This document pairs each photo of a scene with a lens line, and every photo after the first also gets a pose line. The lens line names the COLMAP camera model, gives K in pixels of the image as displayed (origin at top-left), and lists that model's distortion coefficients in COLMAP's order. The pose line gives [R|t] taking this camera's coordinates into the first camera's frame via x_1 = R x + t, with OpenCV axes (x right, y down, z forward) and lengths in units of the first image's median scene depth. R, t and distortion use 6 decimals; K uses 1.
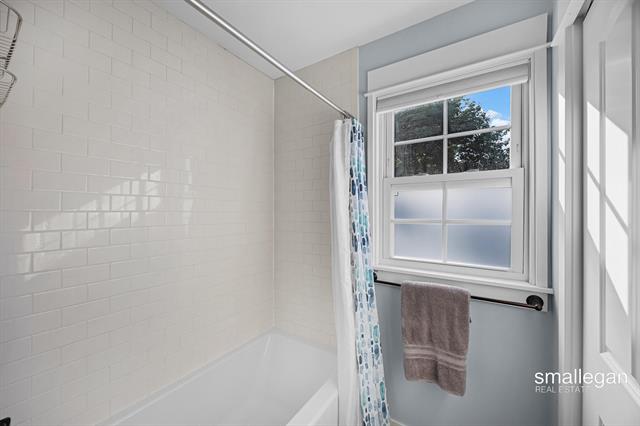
lens RADIAL K [[246.7, 0, 319.5], [0, 246.7, 214.6], [0, 0, 1]] dist [0.000512, -0.000069]
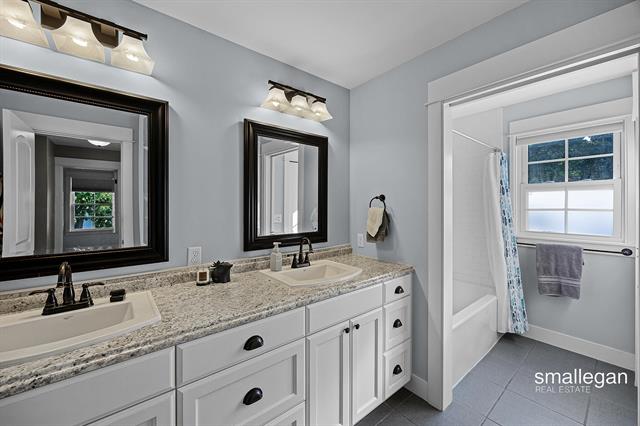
lens RADIAL K [[246.7, 0, 321.2], [0, 246.7, 207.2], [0, 0, 1]] dist [0.000512, -0.000069]
pose [[0.951607, 0.000396, -0.307317, -0.604331], [-0.000619, 1.000000, -0.000628, 0.013342], [0.307317, 0.000788, 0.951607, -1.192882]]
